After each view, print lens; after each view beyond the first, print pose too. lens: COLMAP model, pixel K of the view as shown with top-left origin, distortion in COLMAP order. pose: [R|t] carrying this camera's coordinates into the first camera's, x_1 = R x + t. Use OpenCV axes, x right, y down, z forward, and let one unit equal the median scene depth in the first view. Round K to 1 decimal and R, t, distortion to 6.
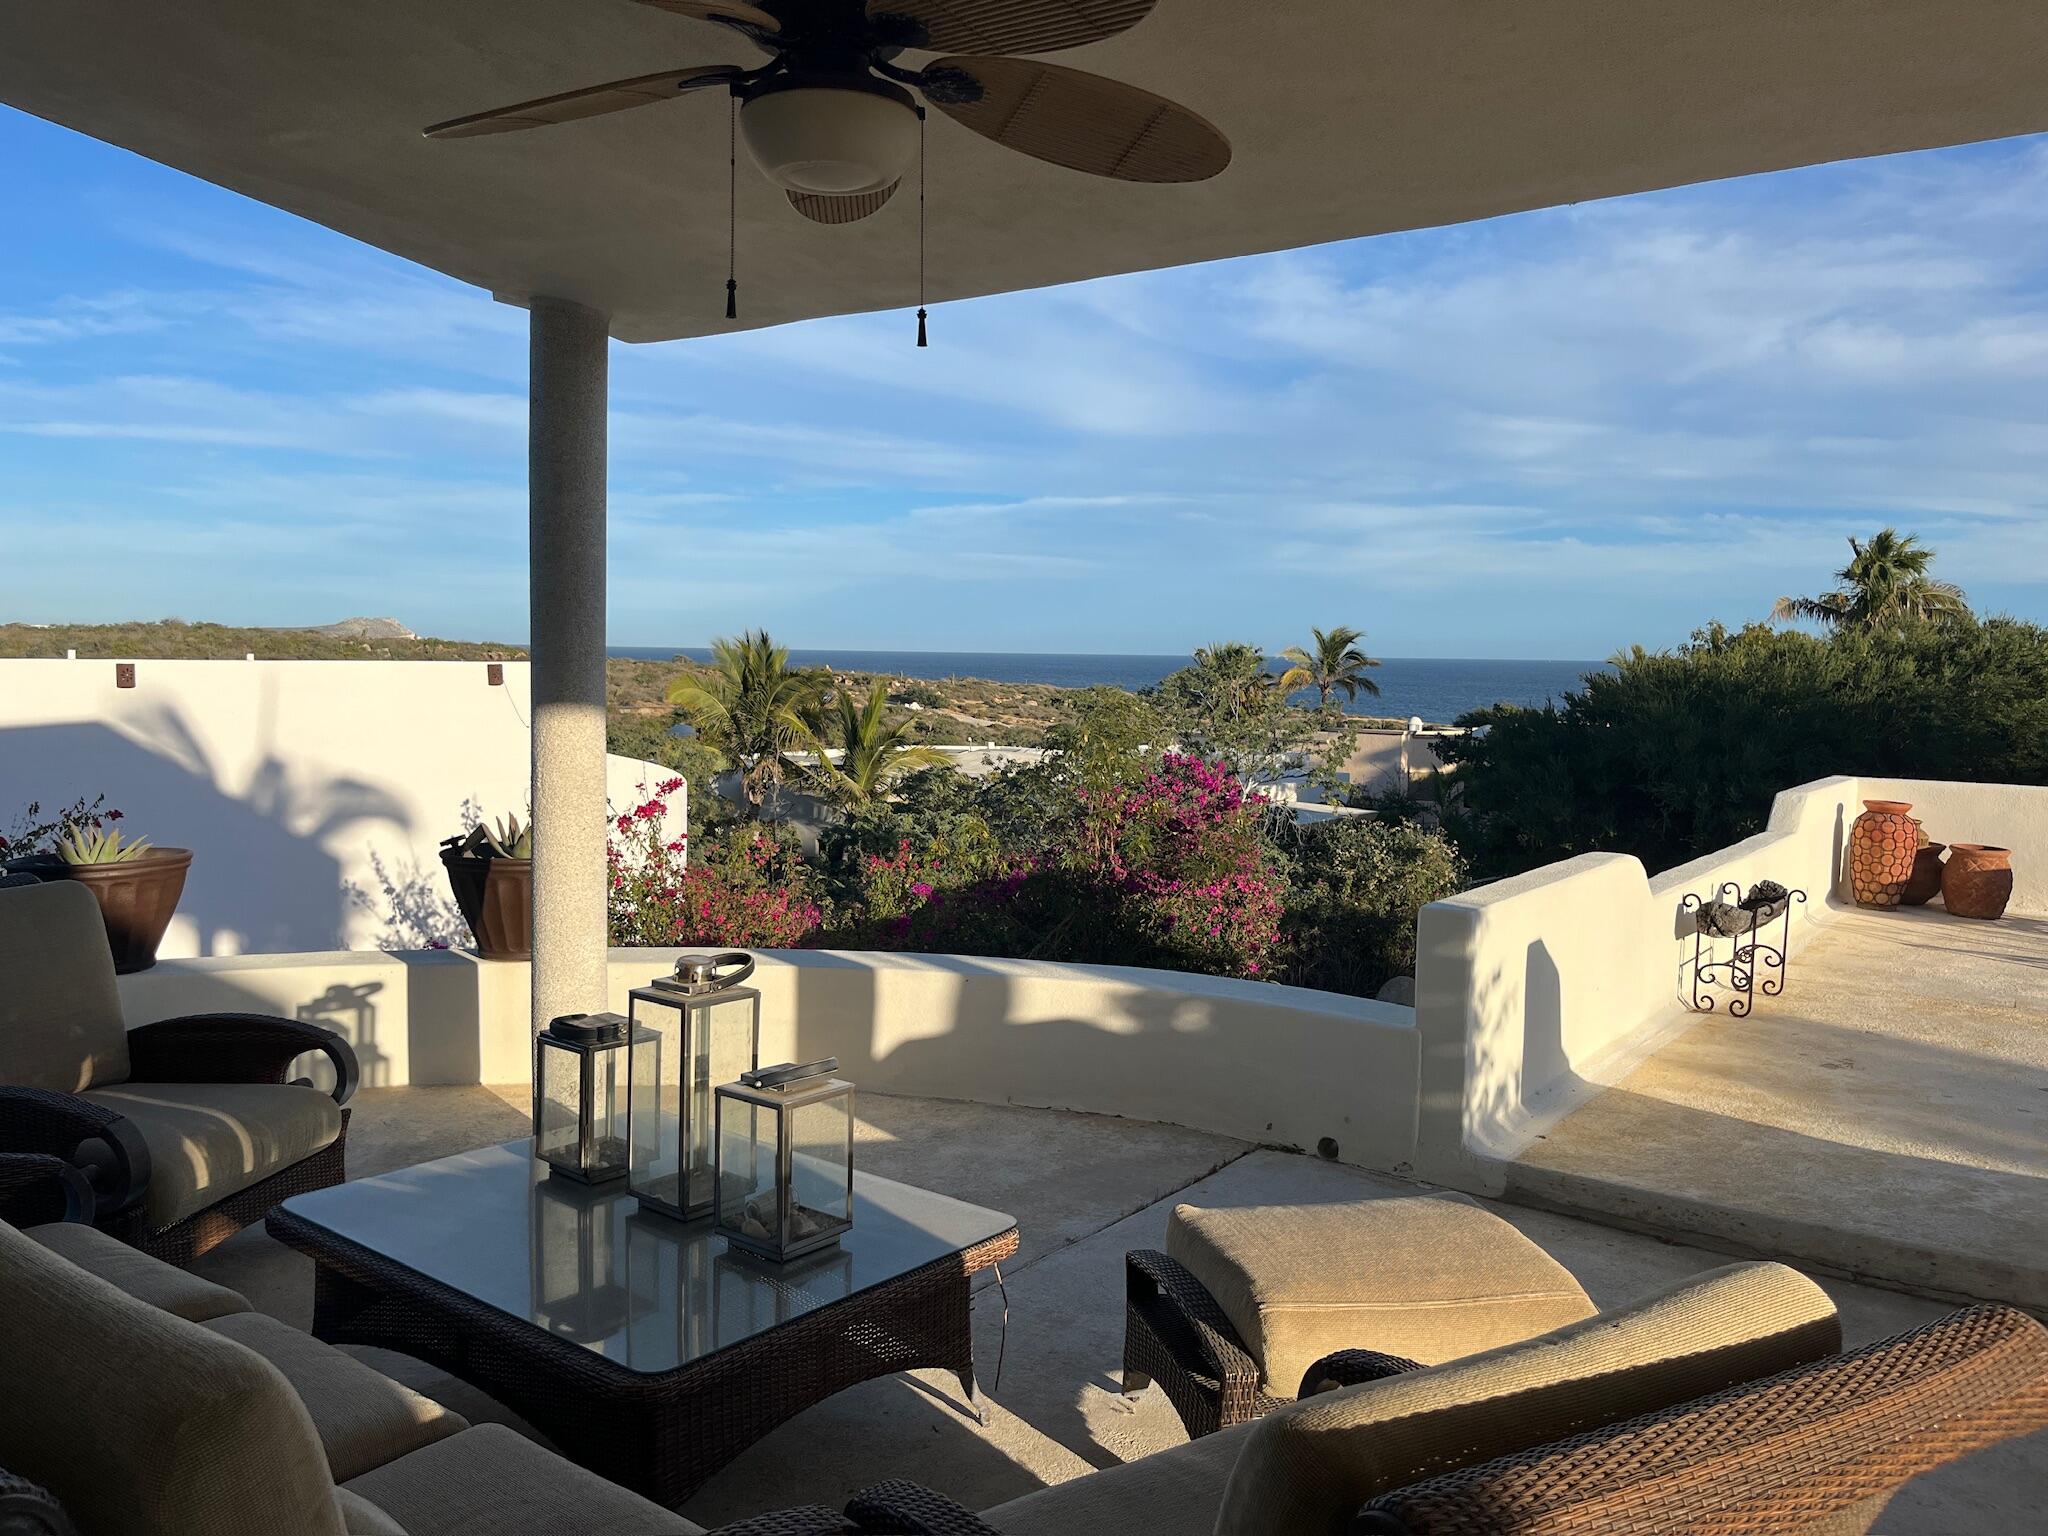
lens RADIAL K [[1557.2, 0, 1024.0], [0, 1557.2, 768.0], [0, 0, 1]] dist [0.067612, -0.096705]
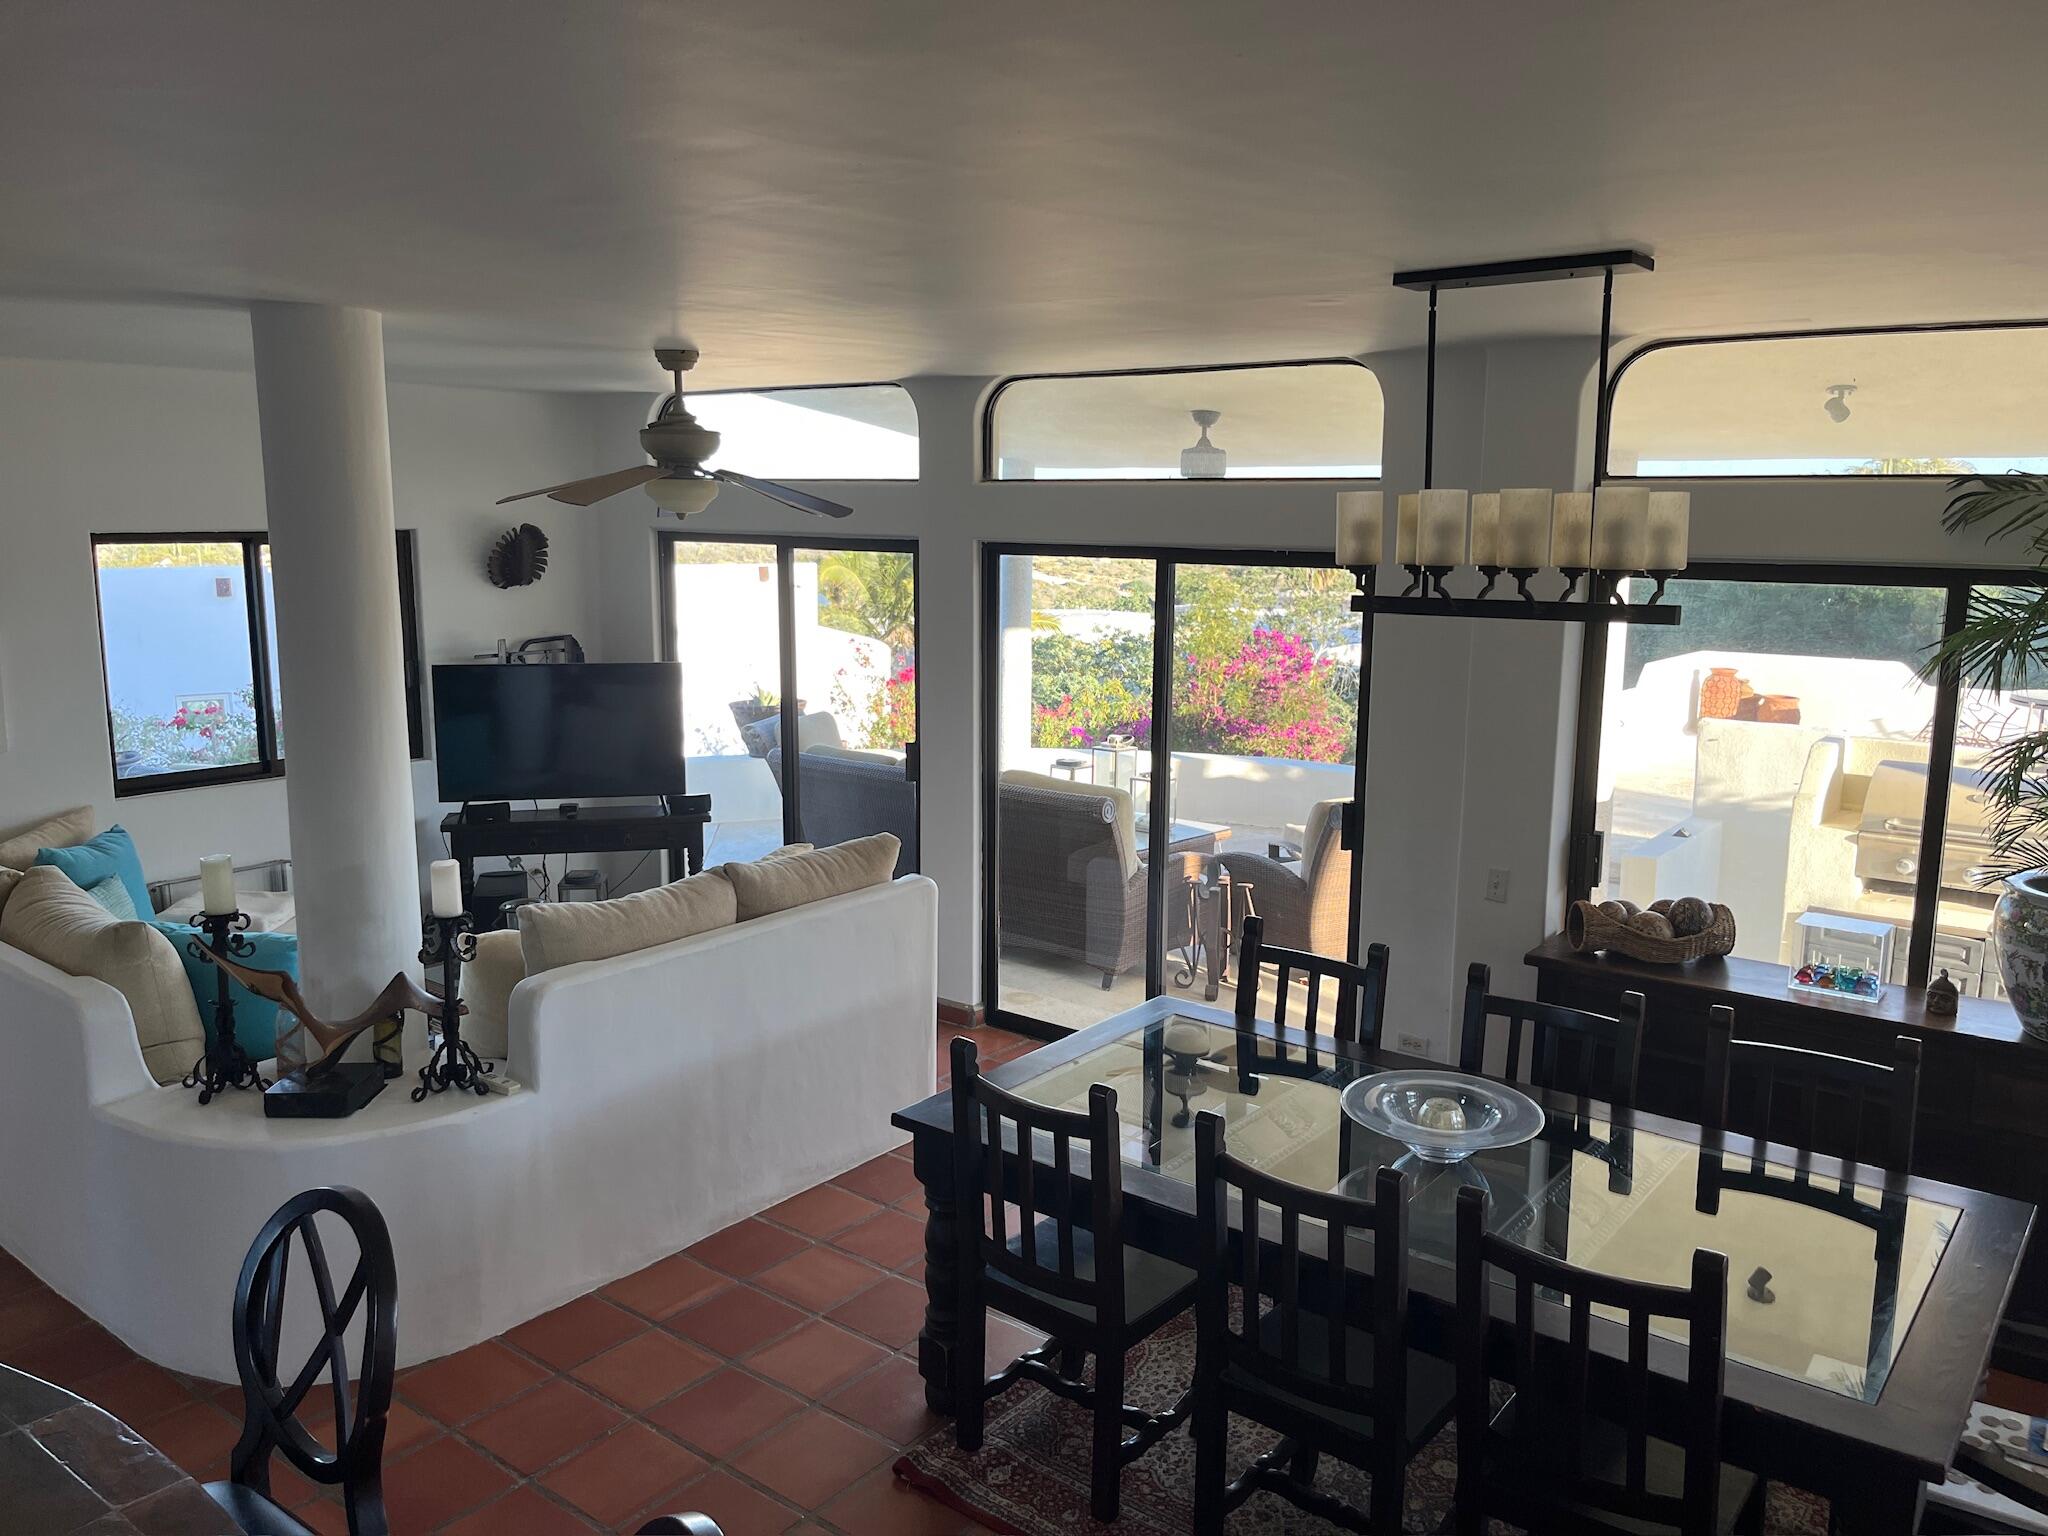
lens RADIAL K [[1557.2, 0, 1024.0], [0, 1557.2, 768.0], [0, 0, 1]] dist [0.067612, -0.096705]
pose [[0.999060, -0.001932, -0.043302, -0.047469], [0.005938, 0.995689, 0.092569, -0.015493], [0.042936, -0.092739, 0.994764, -0.326568]]
